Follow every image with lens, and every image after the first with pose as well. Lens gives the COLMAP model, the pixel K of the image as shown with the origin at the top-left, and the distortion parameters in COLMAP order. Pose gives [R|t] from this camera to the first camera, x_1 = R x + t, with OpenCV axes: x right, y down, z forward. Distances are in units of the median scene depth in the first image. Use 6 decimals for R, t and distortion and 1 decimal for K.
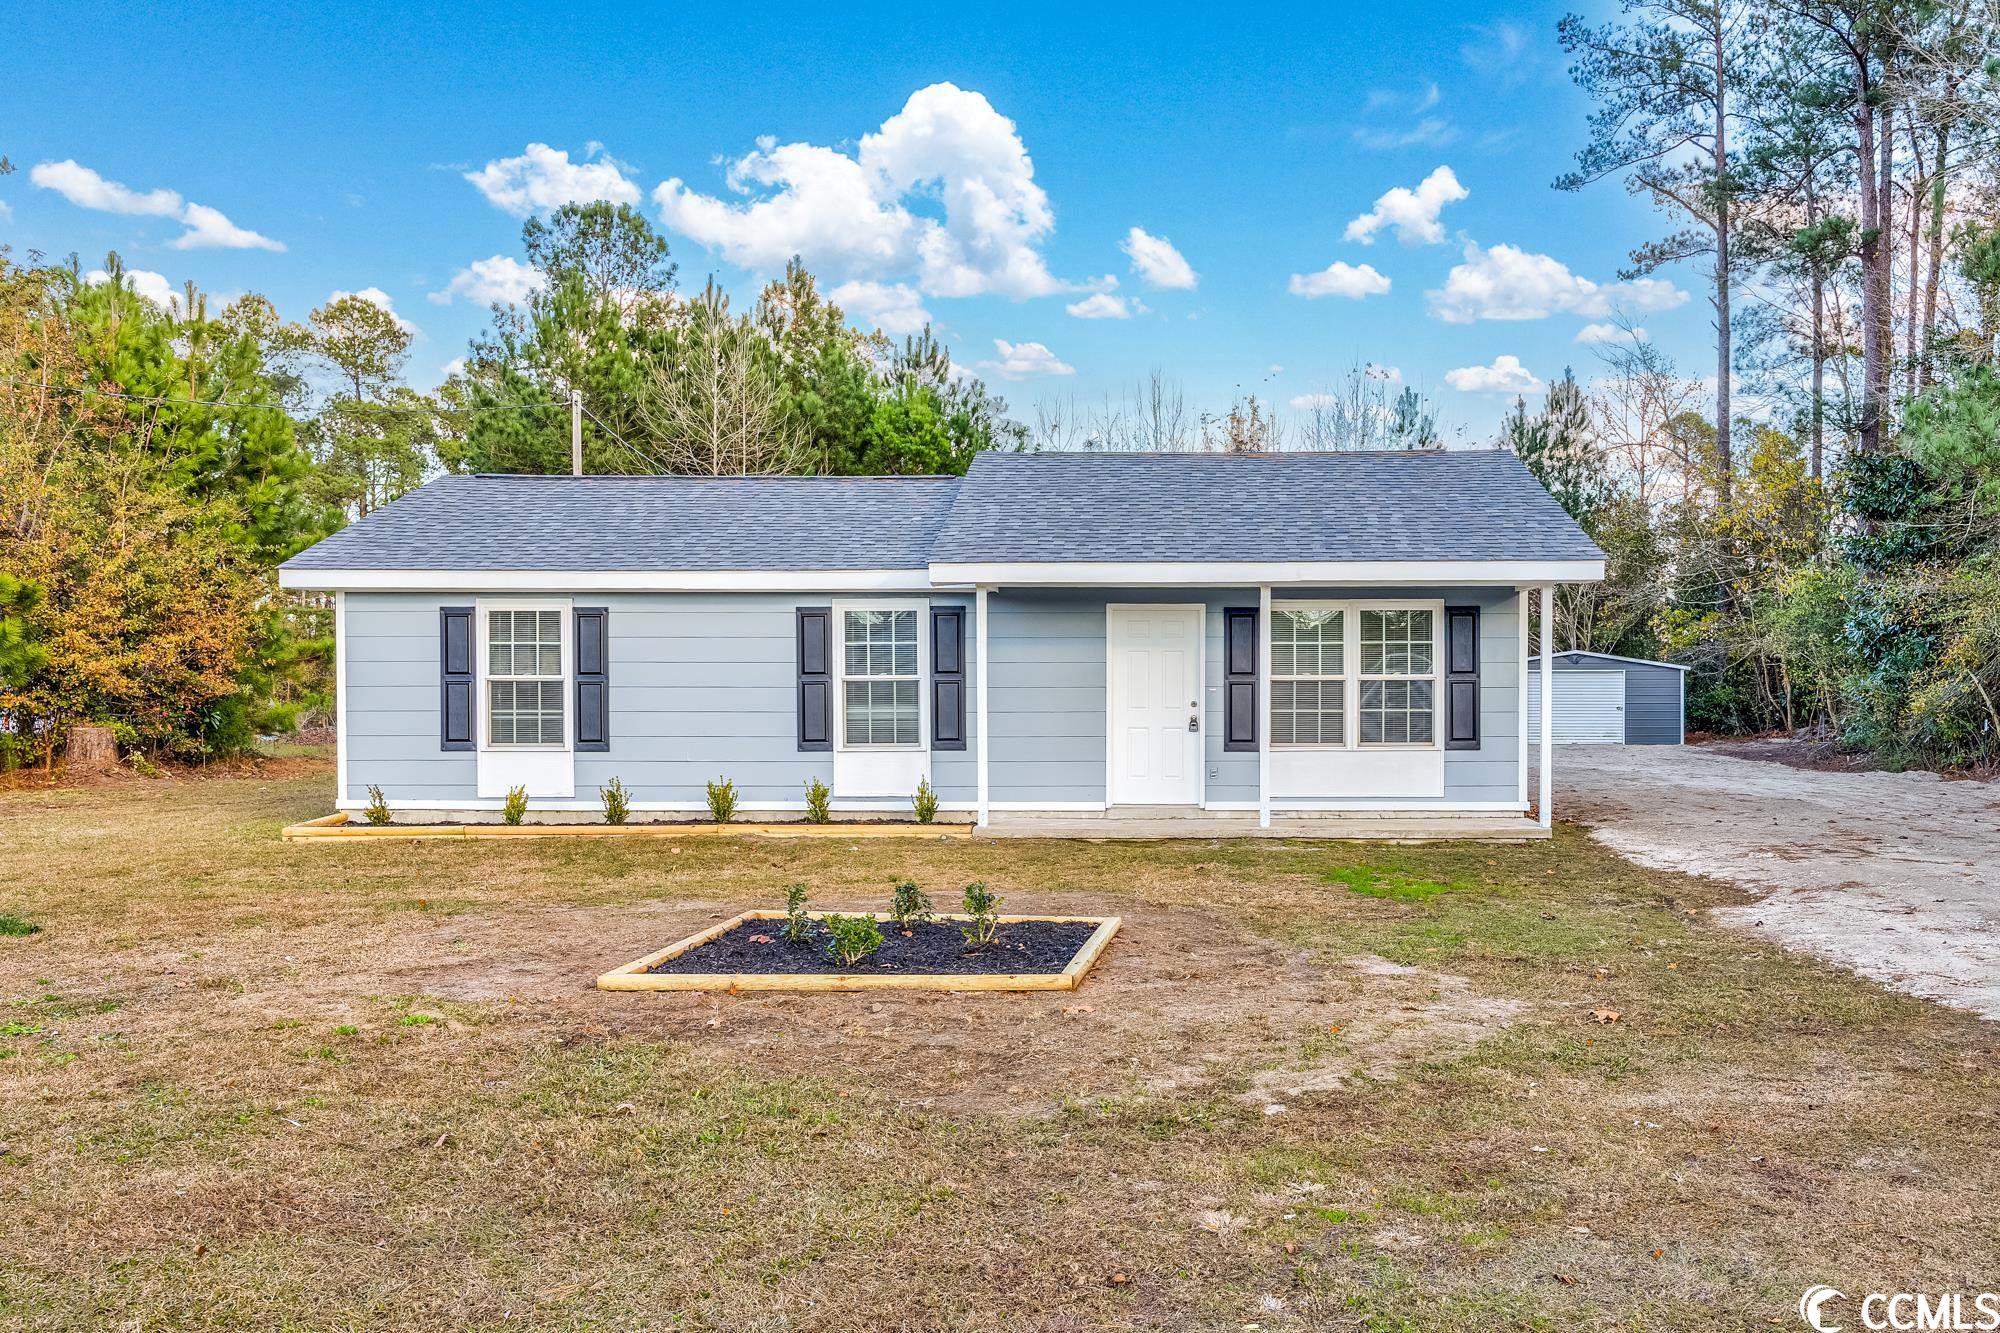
lens RADIAL K [[1413.6, 0, 1001.0], [0, 1413.6, 716.9], [0, 0, 1]] dist [0.006331, 0.000680]
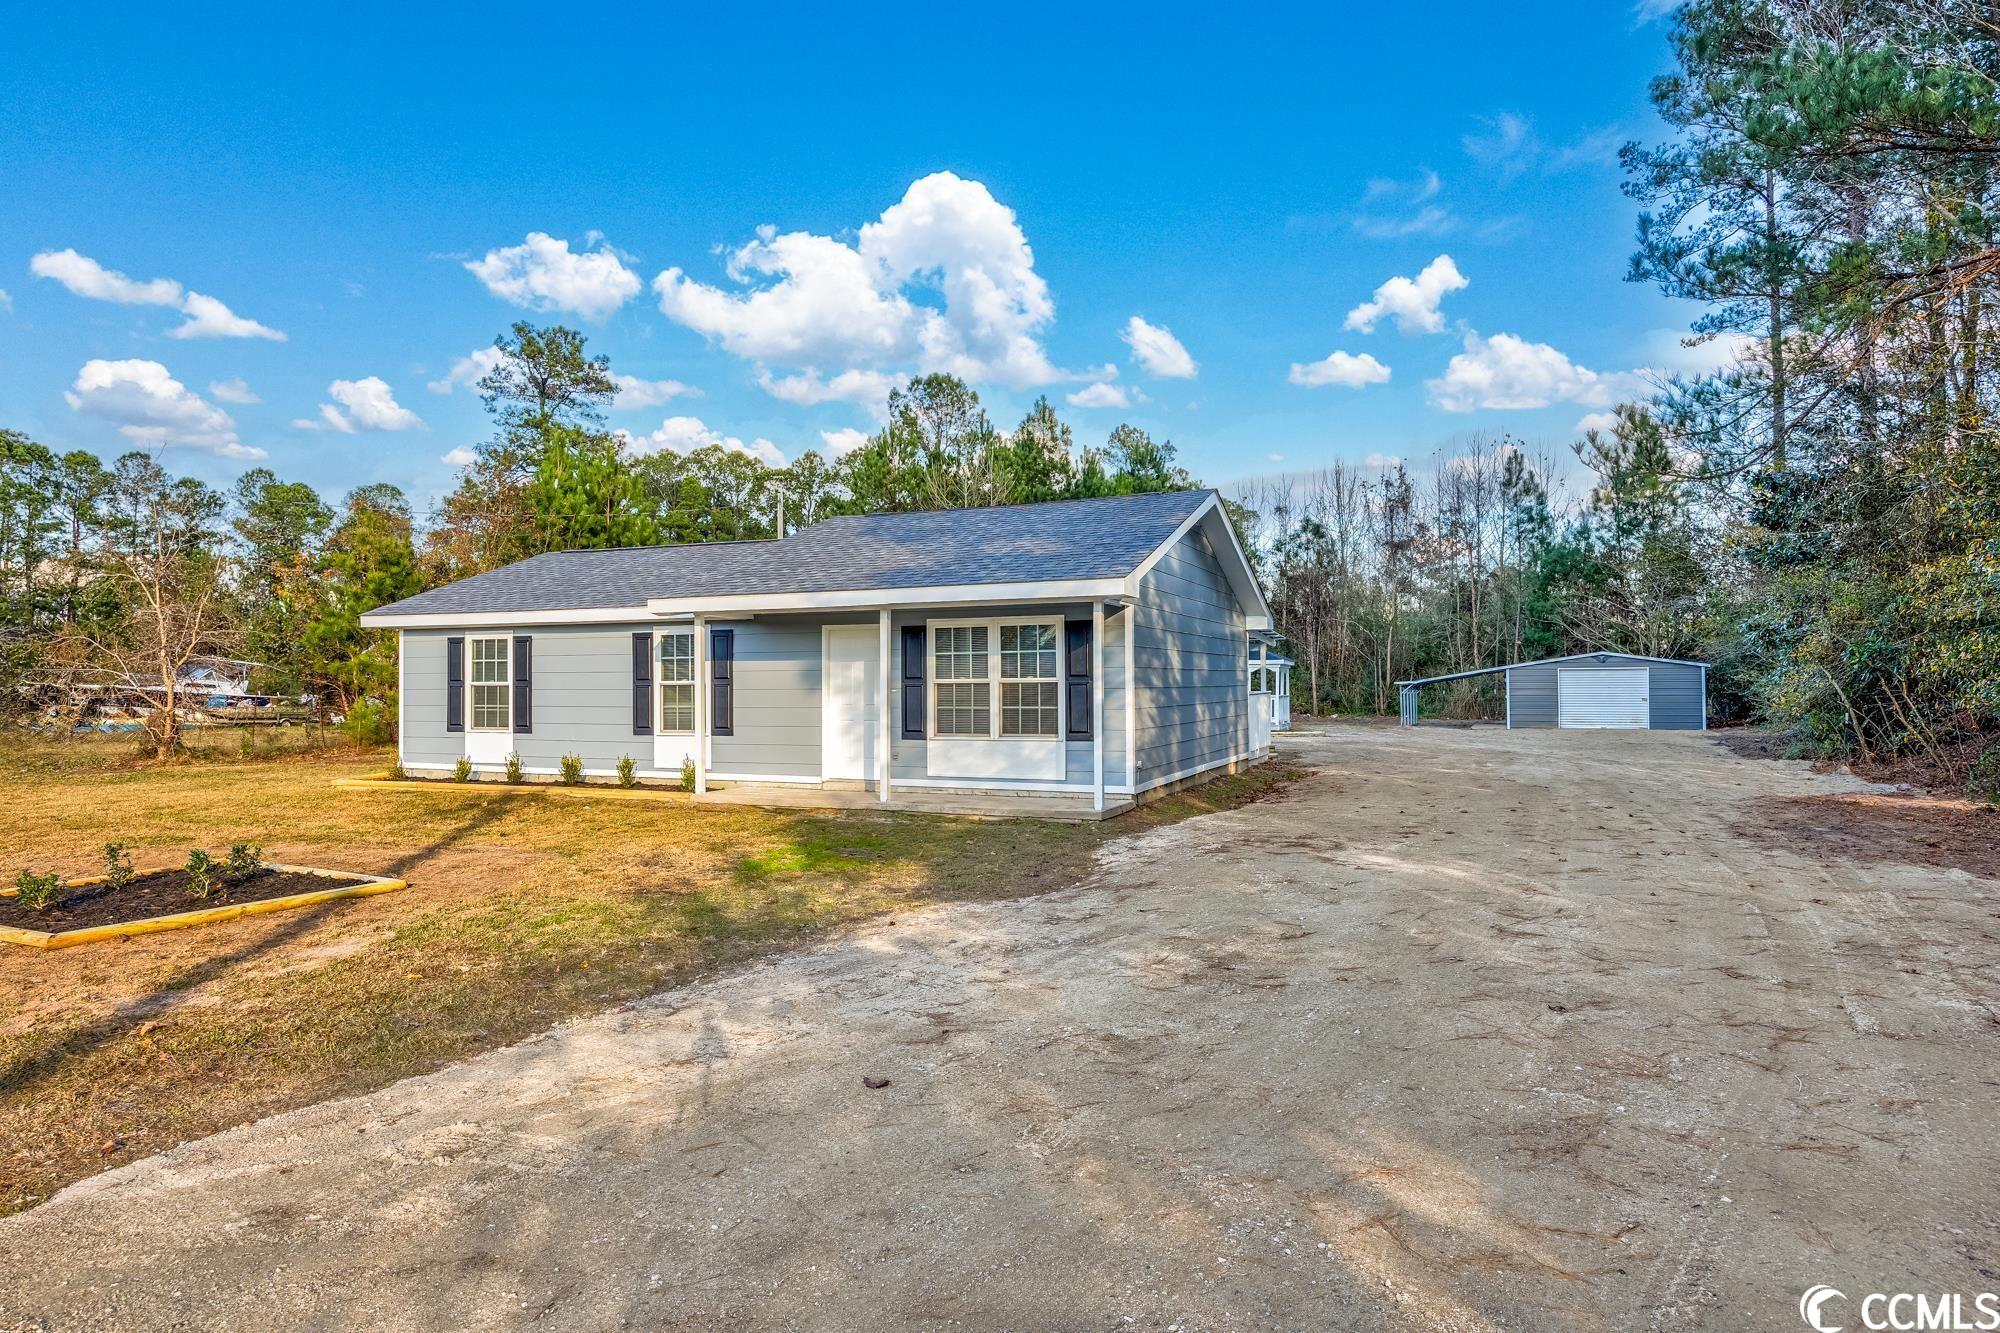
lens RADIAL K [[1274.7, 0, 999.0], [0, 1274.7, 668.4], [0, 0, 1]] dist [-0.049560, -0.000466]
pose [[0.911473, -0.009482, -0.411251, 0.707076], [-0.005400, 0.999372, -0.035009, 0.000149], [0.411325, 0.034131, 0.910850, -0.001932]]
